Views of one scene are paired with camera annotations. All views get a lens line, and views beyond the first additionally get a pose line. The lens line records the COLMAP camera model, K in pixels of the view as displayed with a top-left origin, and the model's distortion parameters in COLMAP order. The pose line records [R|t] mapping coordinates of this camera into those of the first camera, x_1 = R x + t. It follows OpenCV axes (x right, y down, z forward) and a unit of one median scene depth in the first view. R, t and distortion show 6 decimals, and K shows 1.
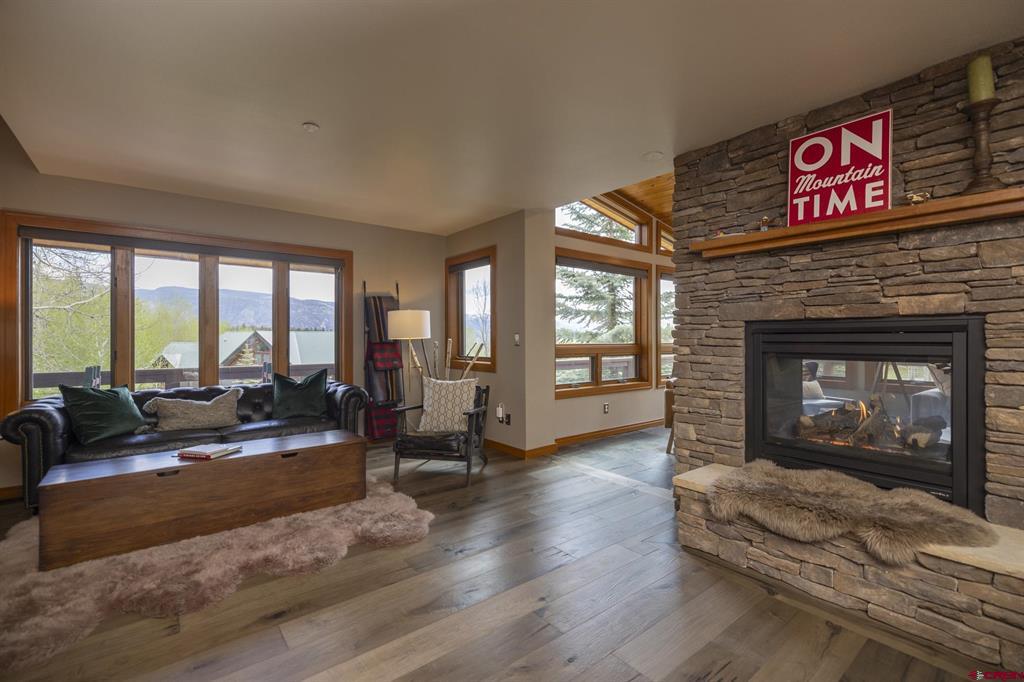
lens RADIAL K [[449.0, 0, 512.0], [0, 449.0, 341.0], [0, 0, 1]] dist [-0.000809, -0.000077]
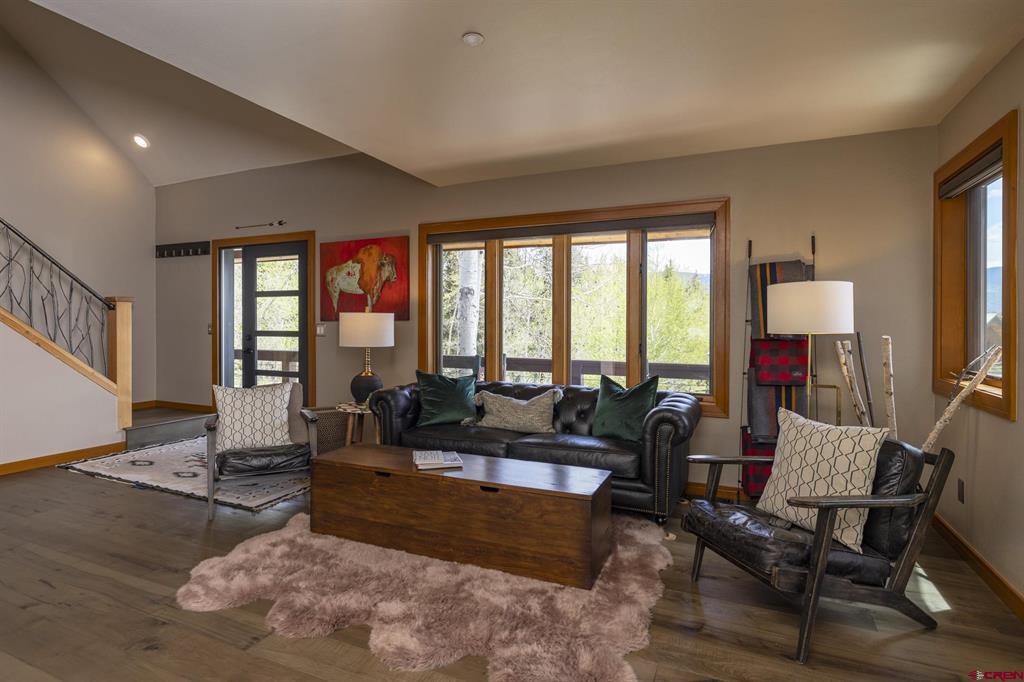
lens RADIAL K [[534.6, 0, 506.7], [0, 534.6, 329.4], [0, 0, 1]] dist [0.015959, 0.000487]
pose [[0.461875, 0.013080, -0.886849, 0.215579], [-0.008240, 0.999911, 0.010457, -0.016252], [0.886907, 0.002478, 0.461942, 0.415747]]
